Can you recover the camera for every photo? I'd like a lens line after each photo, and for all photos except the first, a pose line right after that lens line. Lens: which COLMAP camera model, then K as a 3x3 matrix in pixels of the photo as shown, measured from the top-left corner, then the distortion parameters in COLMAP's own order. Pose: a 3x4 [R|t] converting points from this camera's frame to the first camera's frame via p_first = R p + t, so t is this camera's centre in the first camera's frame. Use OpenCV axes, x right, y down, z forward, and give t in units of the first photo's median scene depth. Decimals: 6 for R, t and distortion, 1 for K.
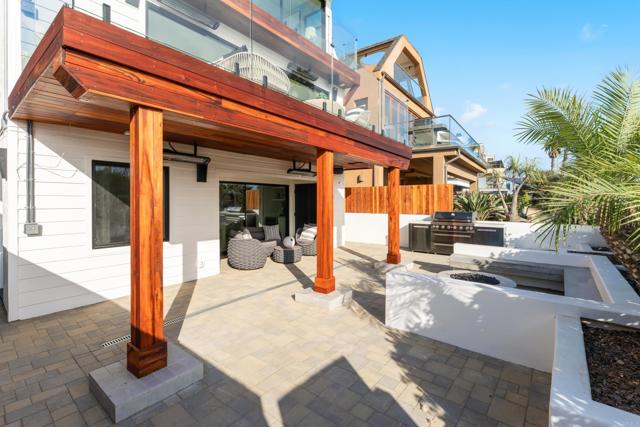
lens RADIAL K [[286.9, 0, 323.6], [0, 286.9, 201.5], [0, 0, 1]] dist [0.001622, -0.000078]
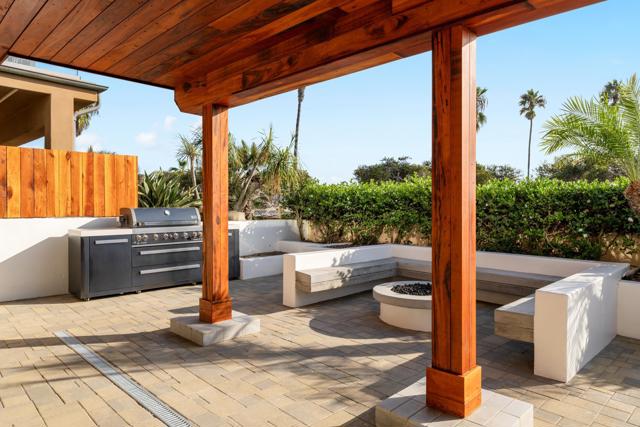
lens RADIAL K [[420.9, 0, 318.9], [0, 420.9, 210.6], [0, 0, 1]] dist [-0.005434, -0.003564]
pose [[0.136675, -0.018608, 0.990441, -0.270612], [0.001097, 0.999826, 0.018633, 0.024173], [-0.990615, -0.001460, 0.136672, 0.537391]]
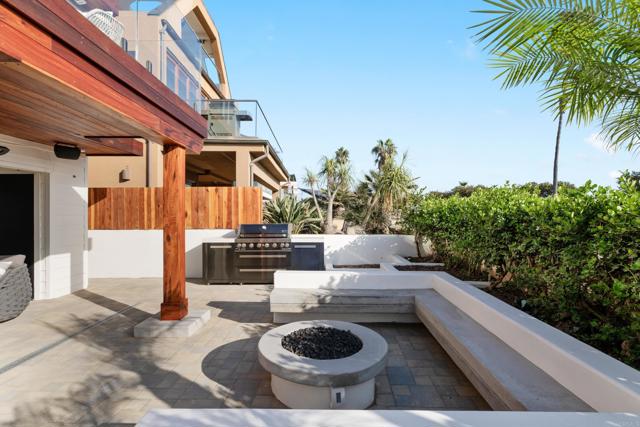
lens RADIAL K [[317.6, 0, 321.7], [0, 317.6, 210.9], [0, 0, 1]] dist [-0.001642, 0.000084]
pose [[0.798504, 0.003851, 0.601977, 0.070741], [0.004131, 0.999921, -0.011876, 0.011622], [-0.601975, 0.011970, 0.798425, 0.232812]]
